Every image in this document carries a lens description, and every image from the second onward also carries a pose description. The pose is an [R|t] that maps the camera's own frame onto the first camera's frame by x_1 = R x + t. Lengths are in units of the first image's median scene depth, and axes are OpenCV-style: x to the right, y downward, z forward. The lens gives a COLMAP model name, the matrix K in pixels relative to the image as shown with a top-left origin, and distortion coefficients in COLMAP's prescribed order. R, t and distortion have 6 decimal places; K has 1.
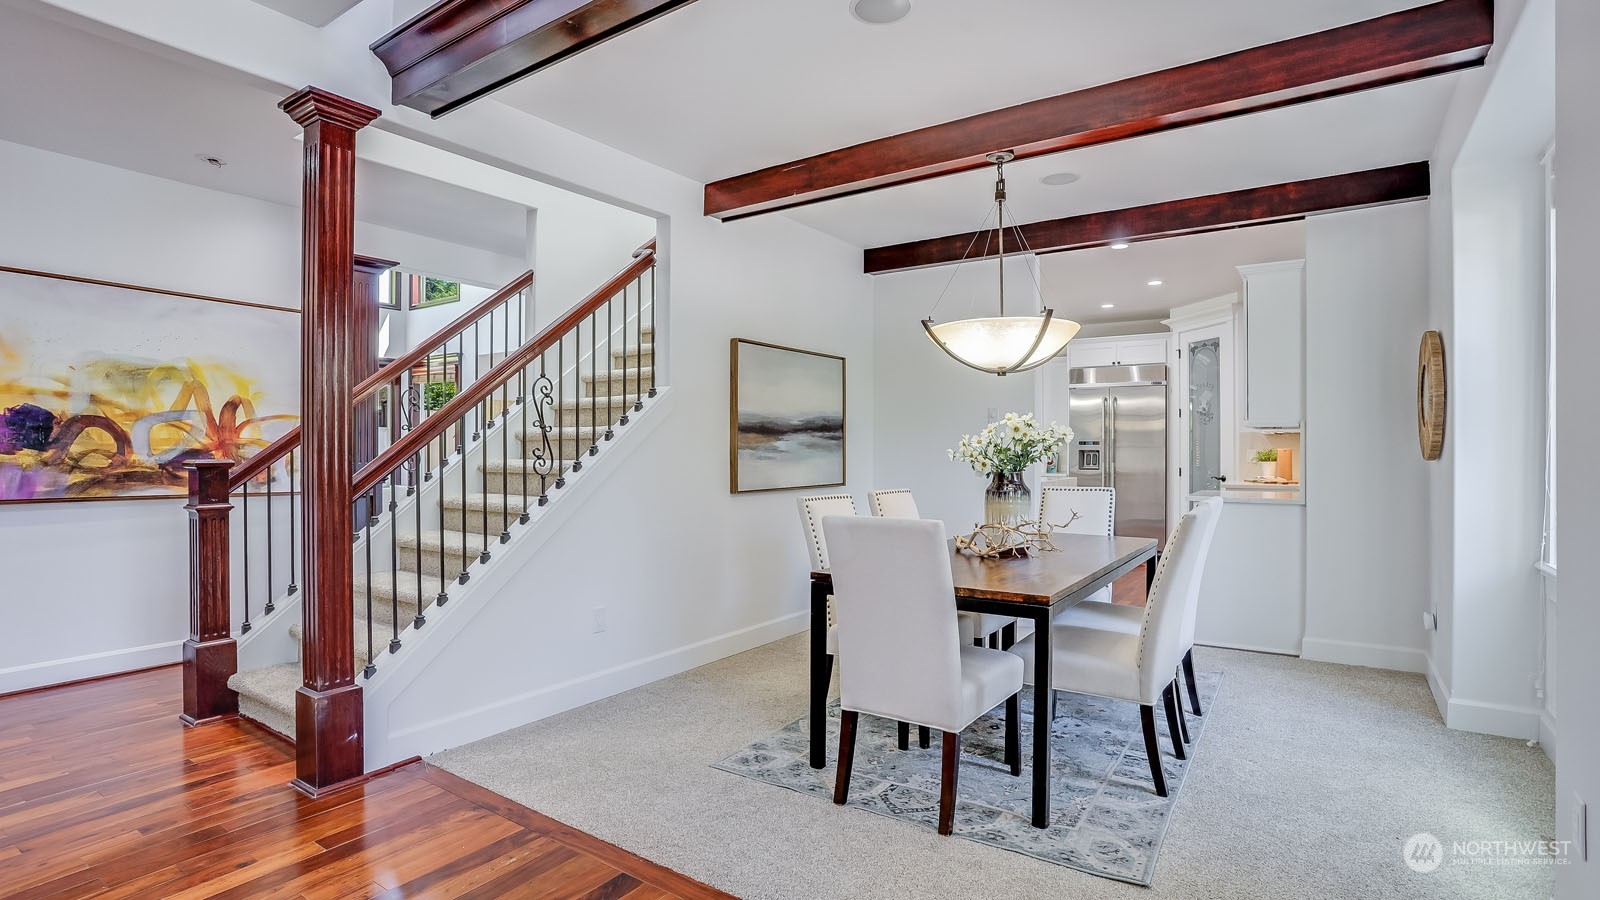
lens RADIAL K [[780.0, 0, 808.0], [0, 780.0, 445.3], [0, 0, 1]] dist [-0.071434, 0.030644]
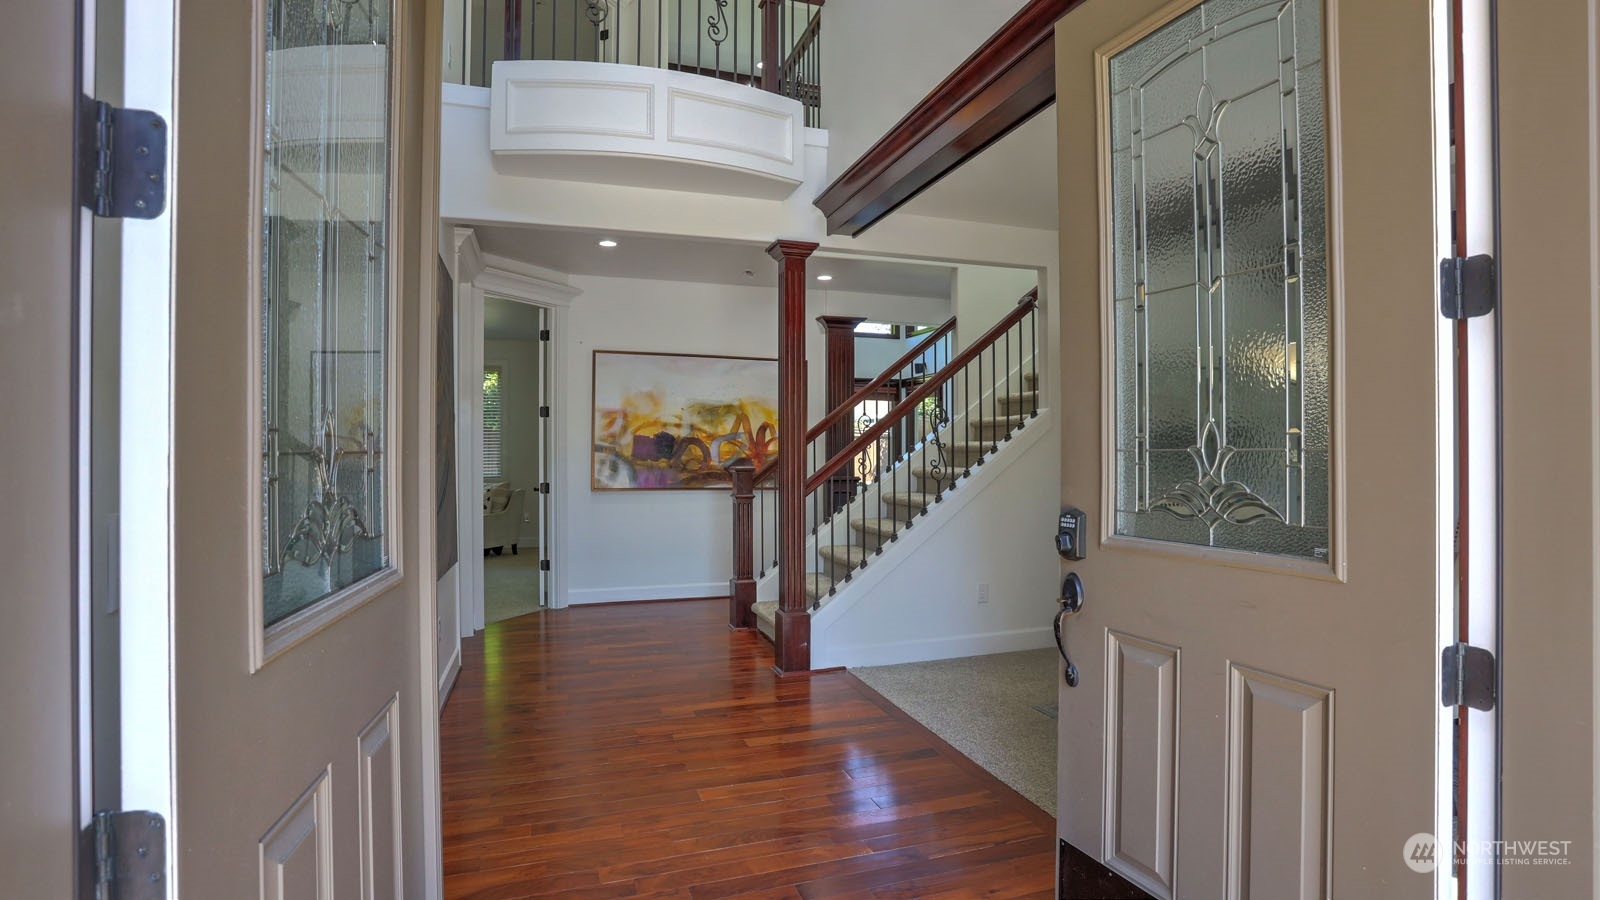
lens RADIAL K [[780.0, 0, 808.0], [0, 780.0, 445.3], [0, 0, 1]] dist [-0.071434, 0.030644]
pose [[0.797226, -0.004160, -0.603667, 0.277338], [0.003992, 0.999991, -0.001619, -0.019600], [0.603668, -0.001119, 0.797235, -0.204685]]
